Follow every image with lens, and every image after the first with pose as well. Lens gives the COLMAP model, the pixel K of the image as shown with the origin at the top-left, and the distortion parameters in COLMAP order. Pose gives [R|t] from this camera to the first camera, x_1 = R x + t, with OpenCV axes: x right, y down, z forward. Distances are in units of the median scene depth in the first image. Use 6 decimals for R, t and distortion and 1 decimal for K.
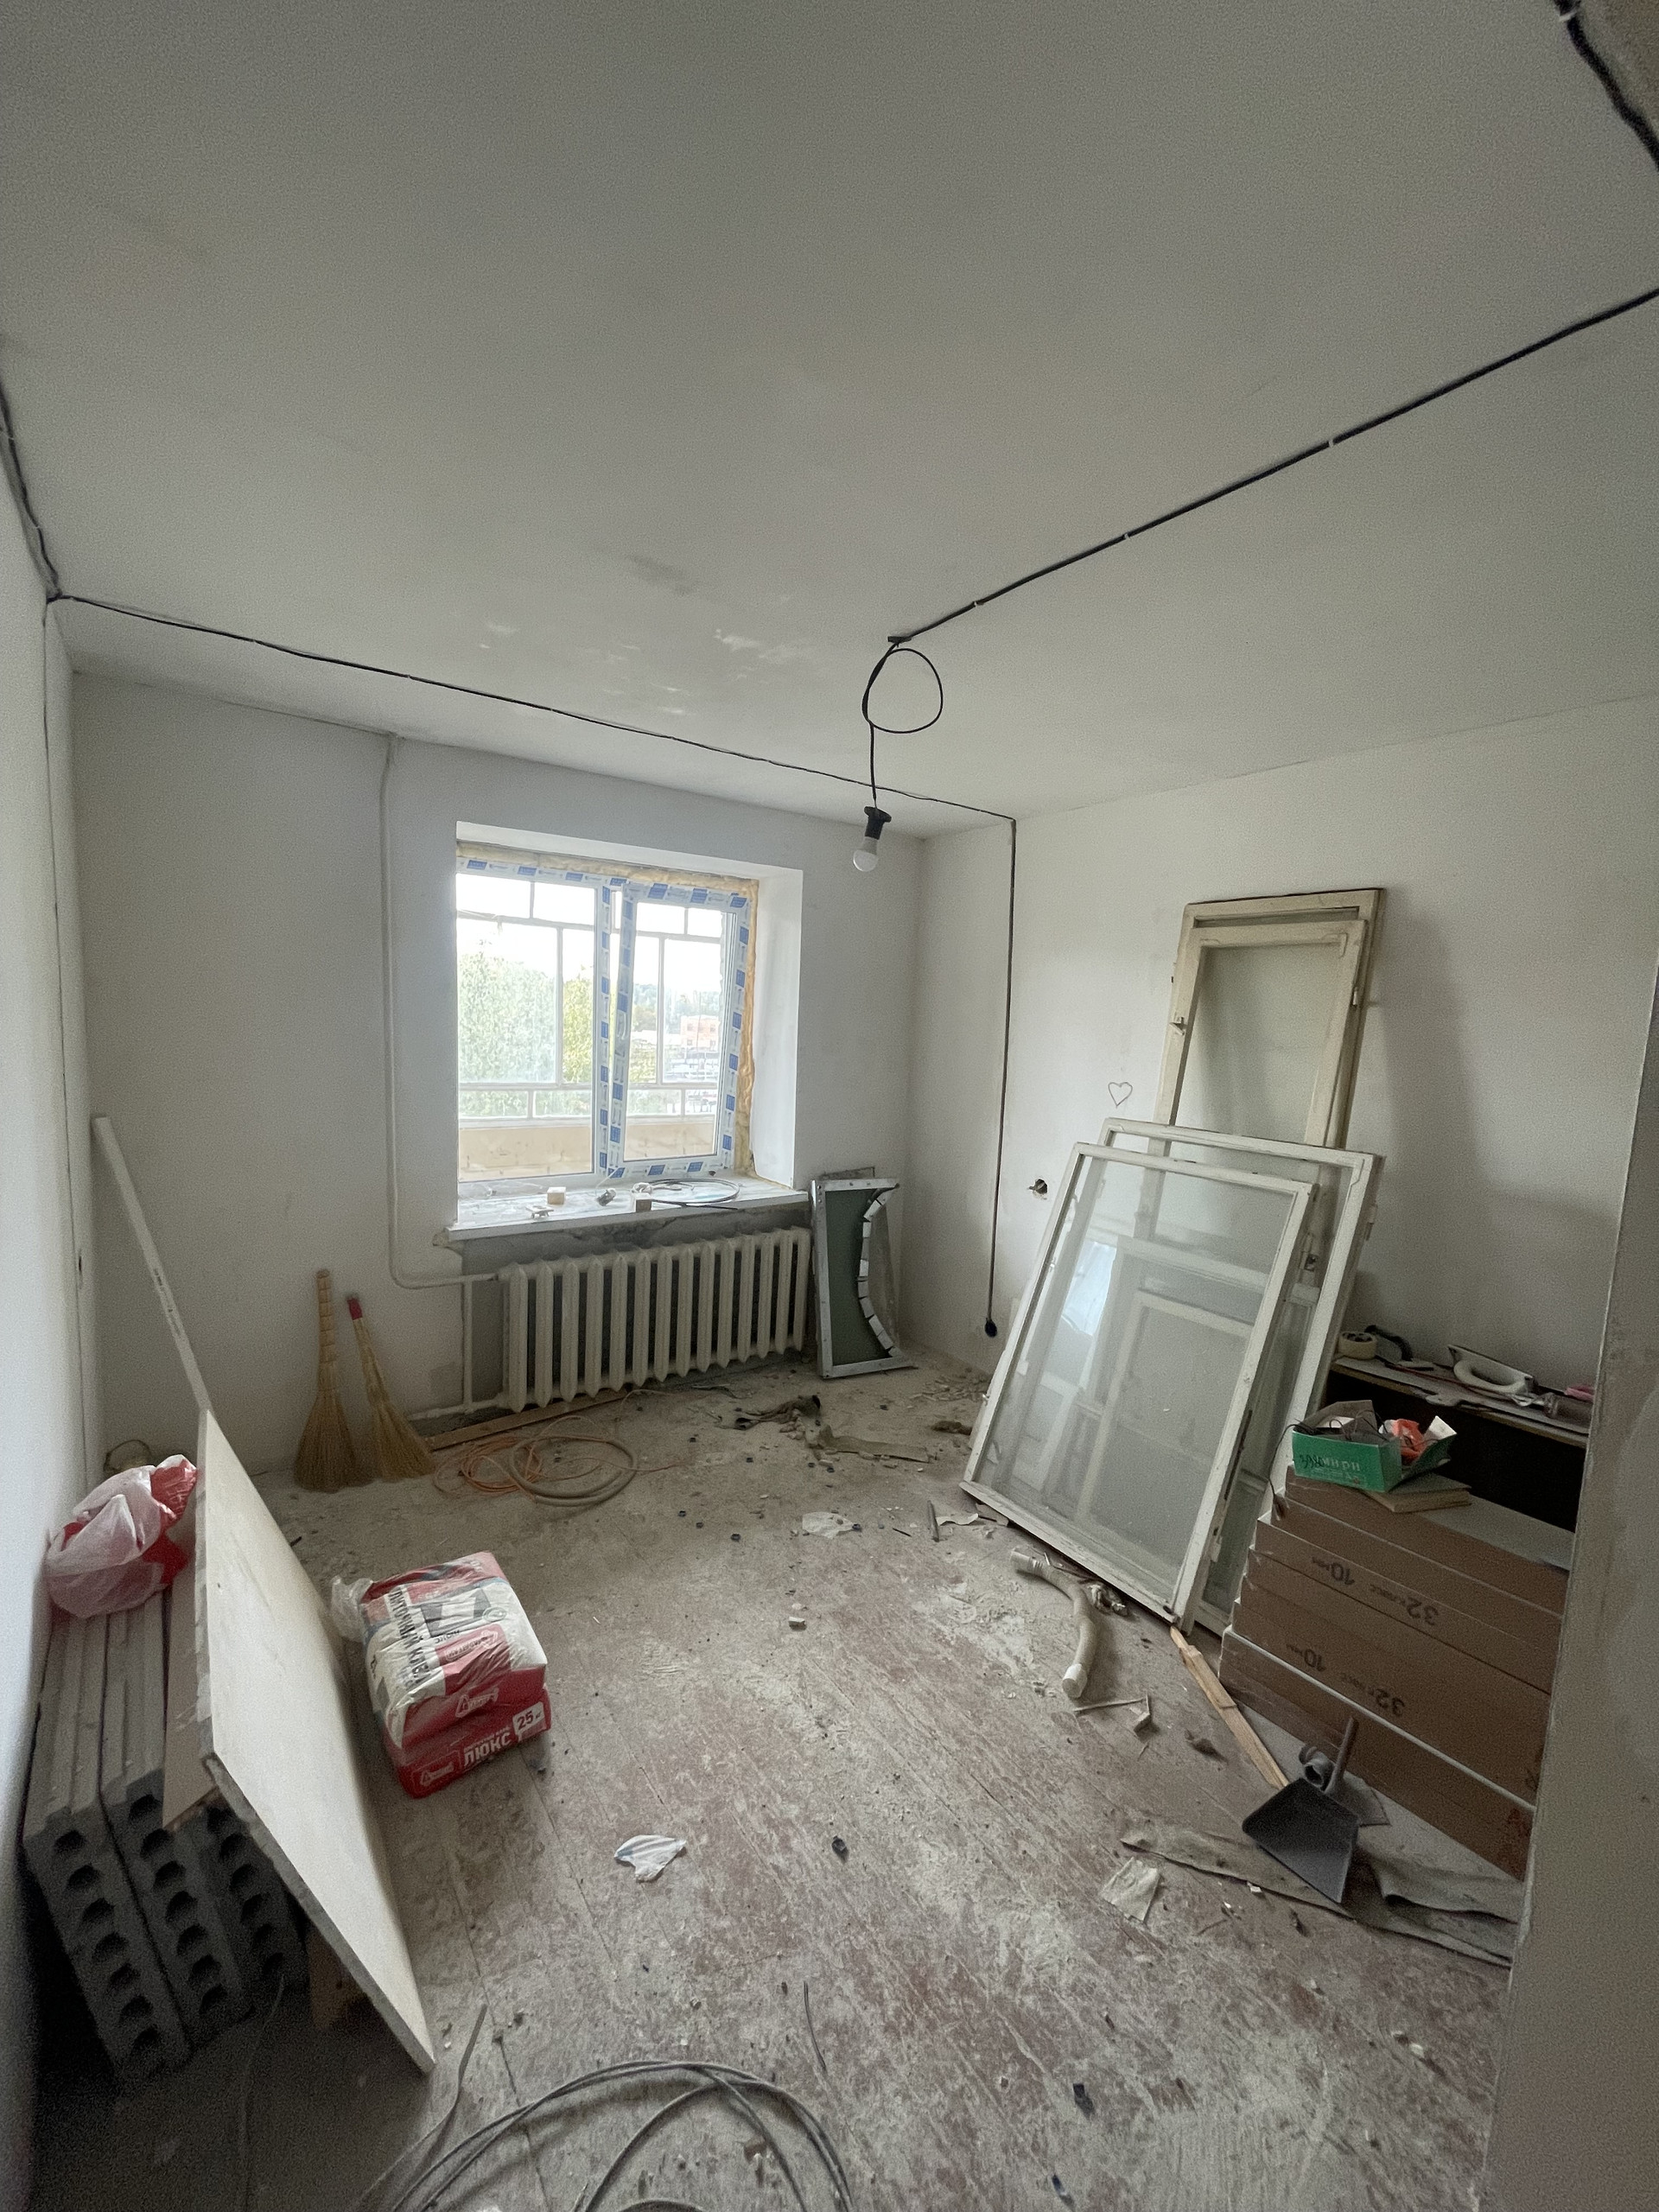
lens RADIAL K [[891.0, 0, 834.6], [0, 891.0, 1103.7], [0, 0, 1]] dist [-0.002456, -0.000043]
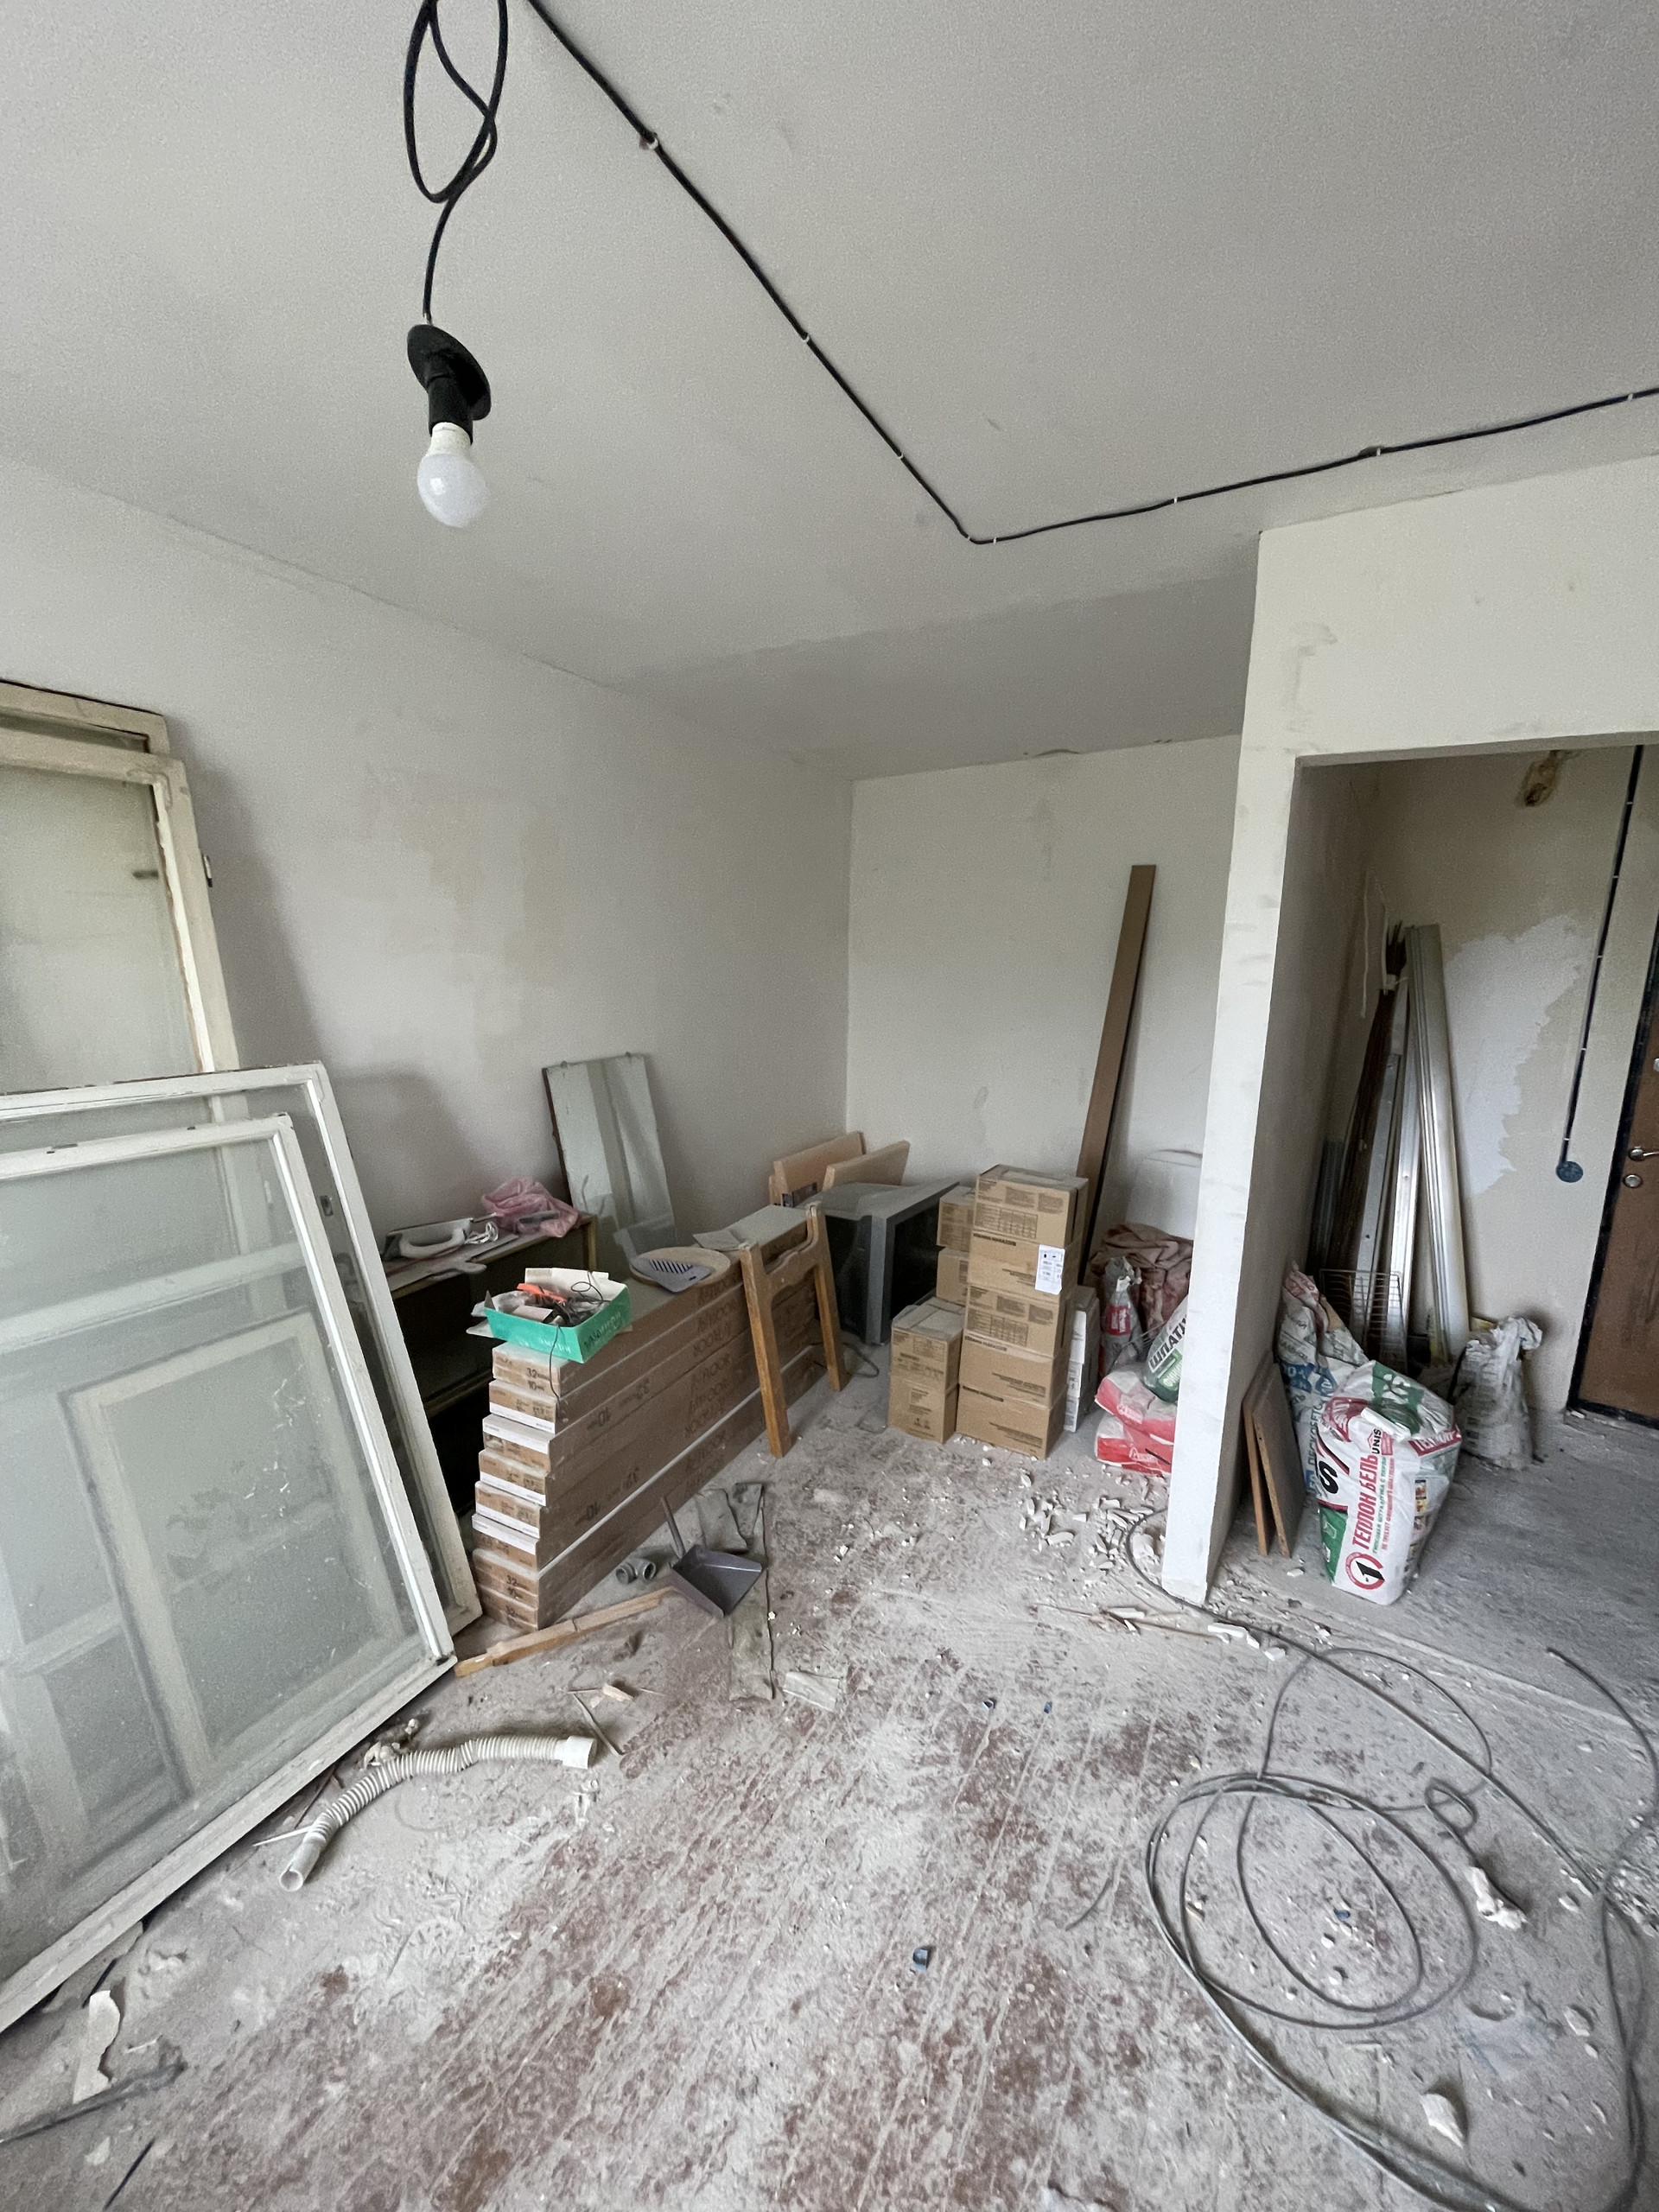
lens RADIAL K [[891.0, 0, 828.7], [0, 891.0, 1103.4], [0, 0, 1]] dist [-0.002456, -0.000043]
pose [[-0.421814, -0.211138, 0.881756, -0.500038], [0.050116, 0.965592, 0.255188, -0.136101], [-0.905296, 0.151832, -0.396718, 1.246292]]
